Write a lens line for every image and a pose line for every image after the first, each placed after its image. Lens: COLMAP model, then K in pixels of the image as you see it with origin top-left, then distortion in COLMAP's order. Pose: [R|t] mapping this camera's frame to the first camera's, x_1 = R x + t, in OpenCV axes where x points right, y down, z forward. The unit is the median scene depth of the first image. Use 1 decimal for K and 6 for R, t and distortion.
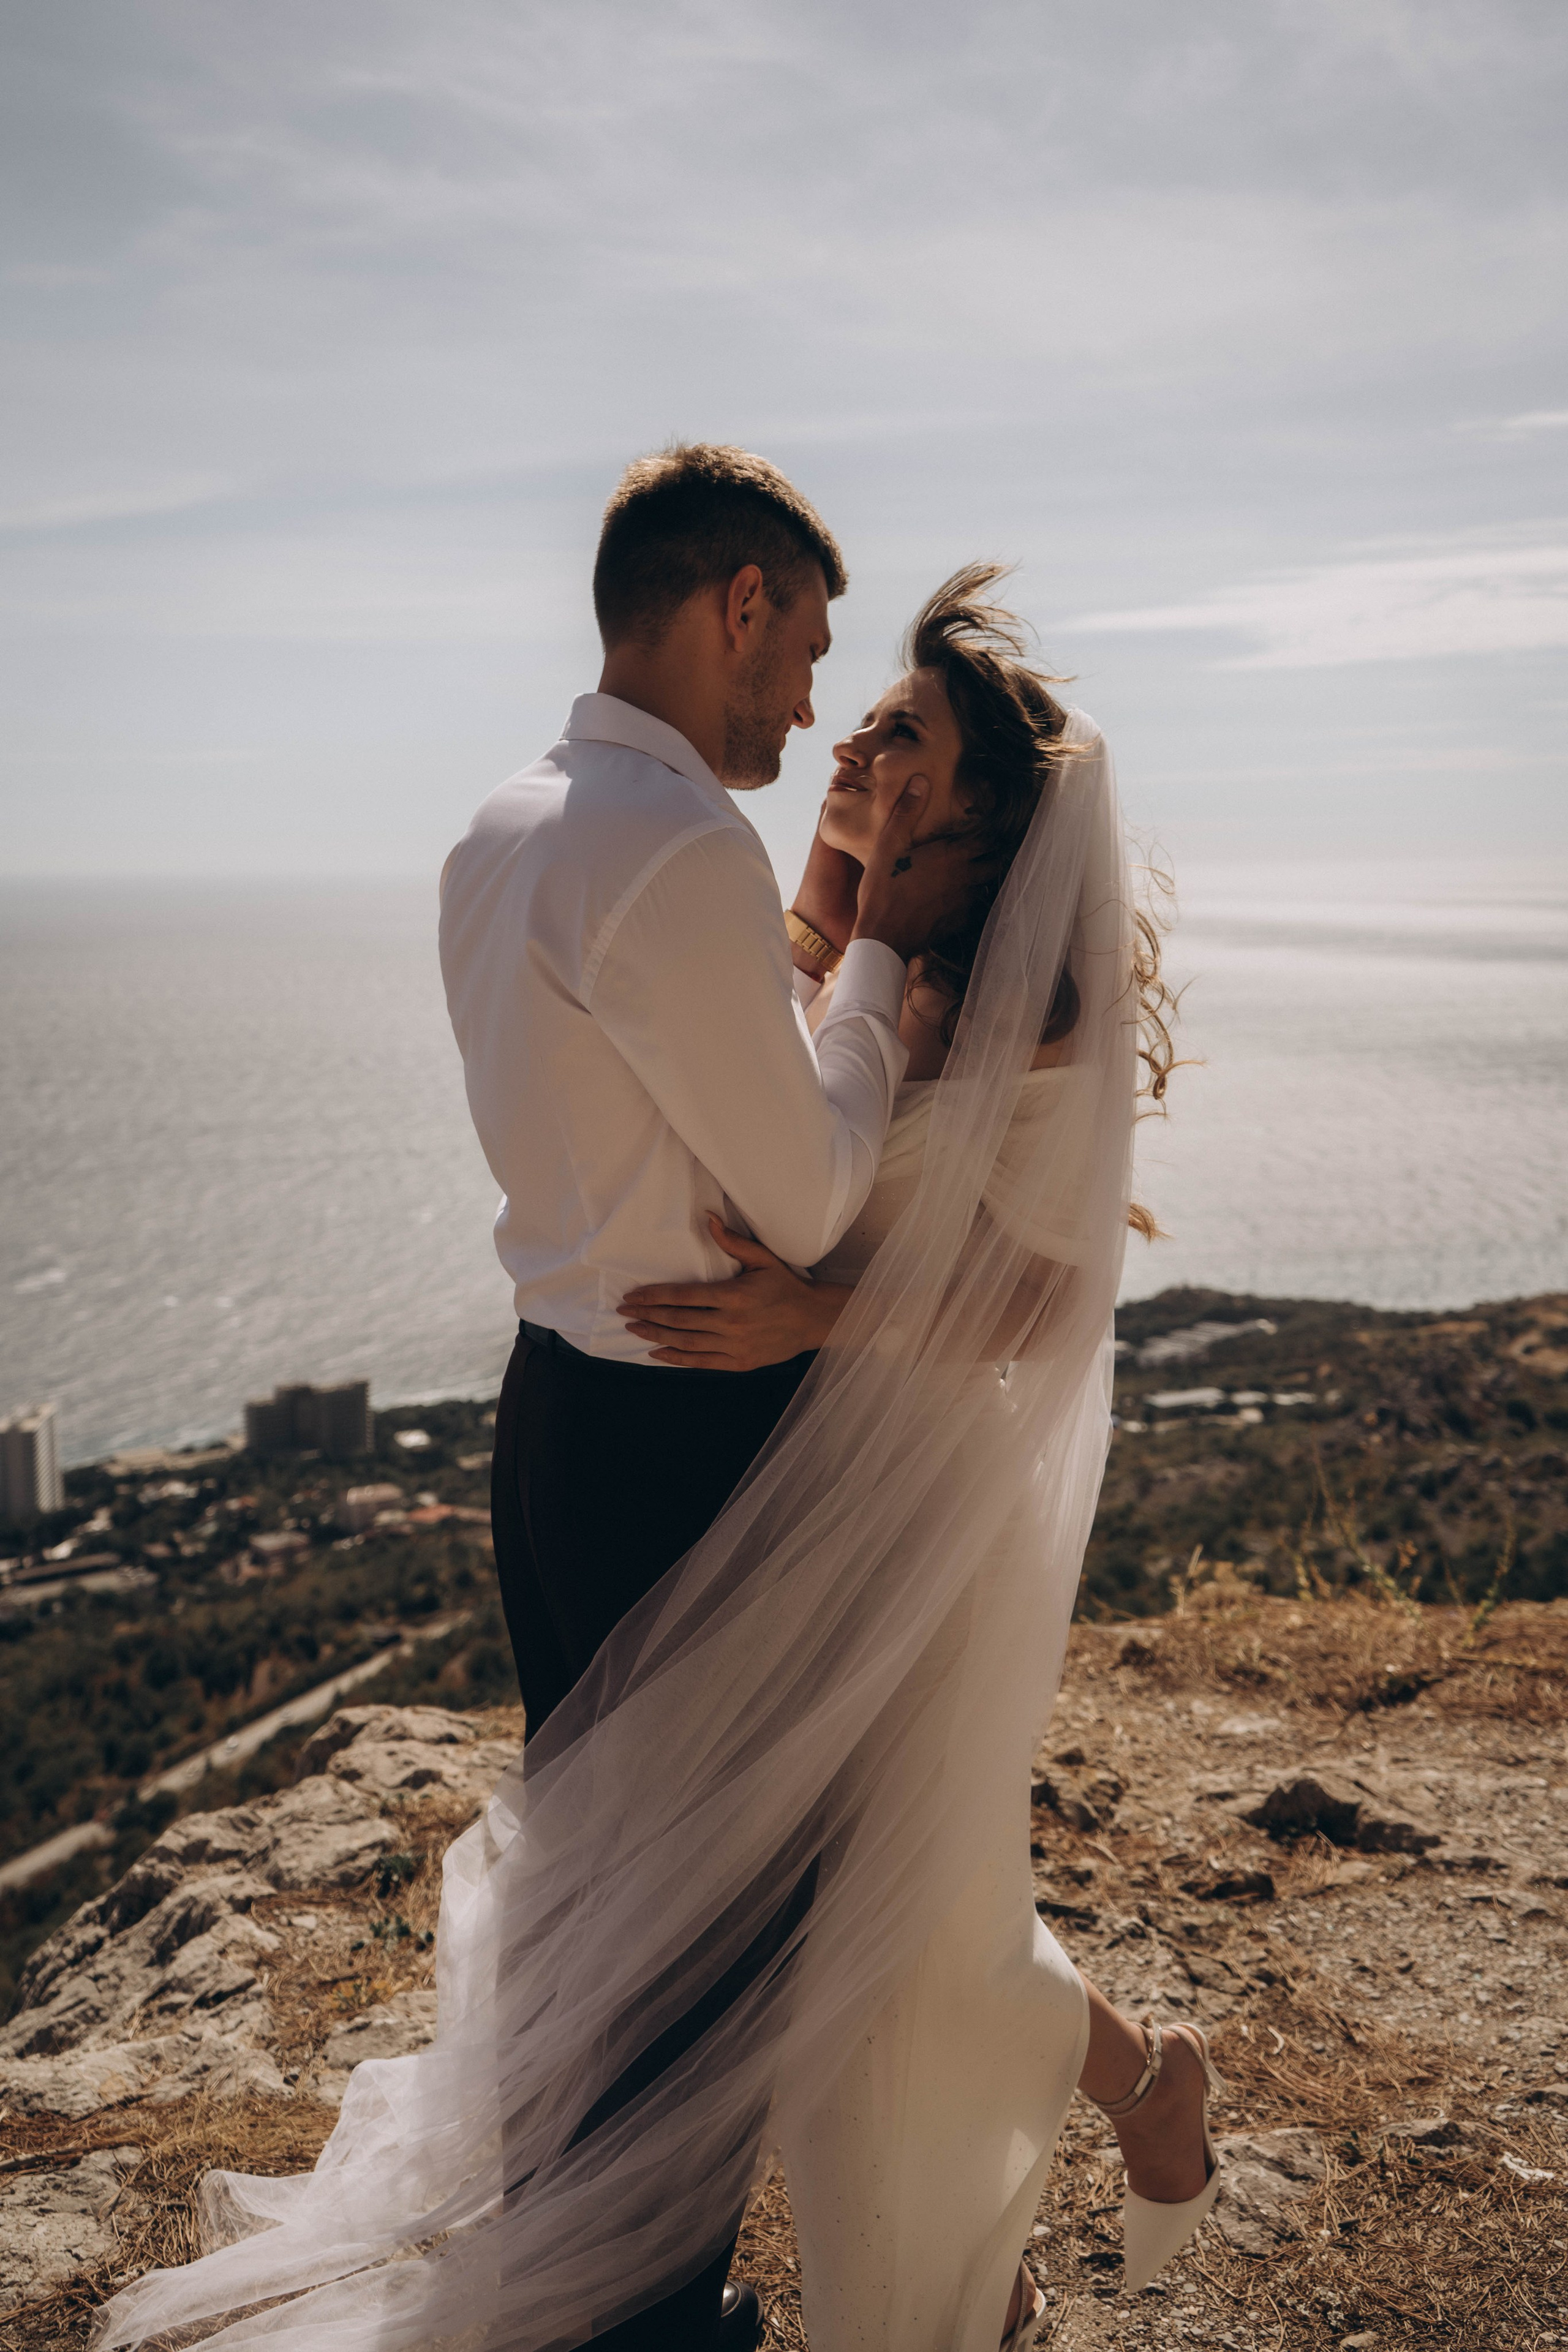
lens RADIAL K [[2535.9, 0, 794.8], [0, 2535.9, 1168.9], [0, 0, 1]] dist [0.118875, 0.000000]
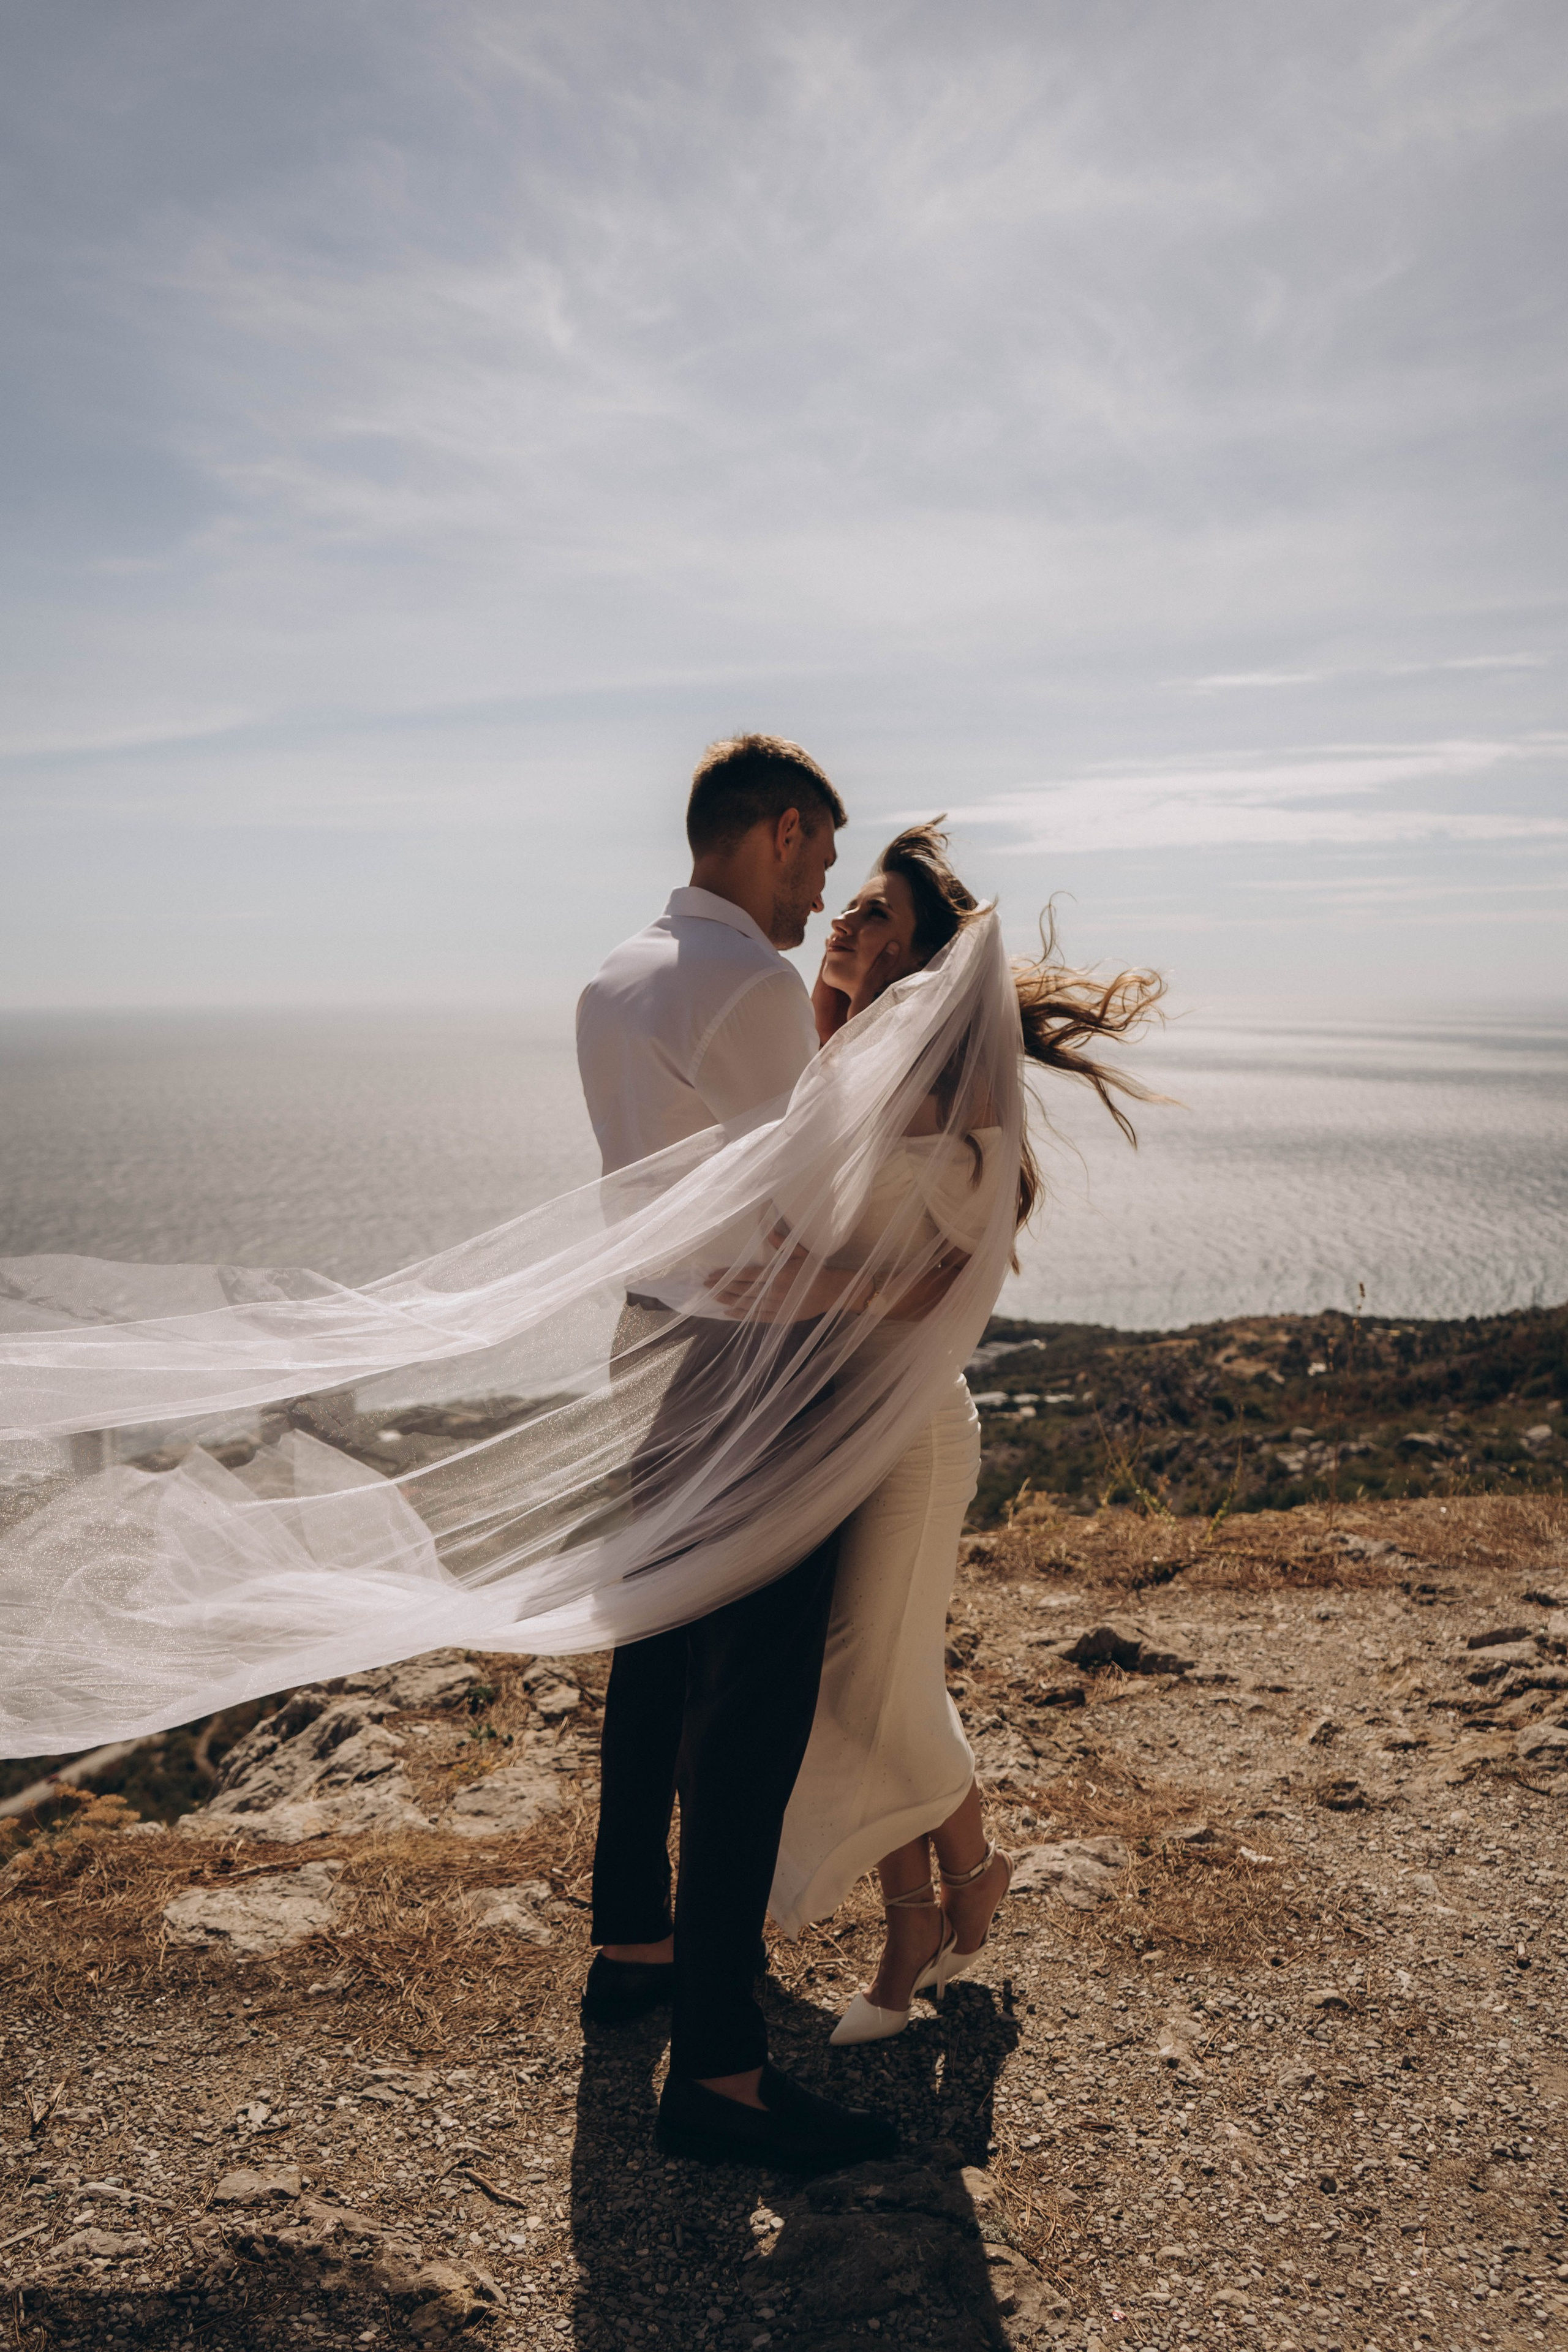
lens RADIAL K [[1944.4, 0, 772.2], [0, 1944.4, 1184.9], [0, 0, 1]] dist [-0.042338, 0.022681]
pose [[0.998689, -0.000777, 0.051180, -0.047115], [0.002006, 0.999711, -0.023971, 0.012653], [-0.051146, 0.024042, 0.998402, -0.099702]]
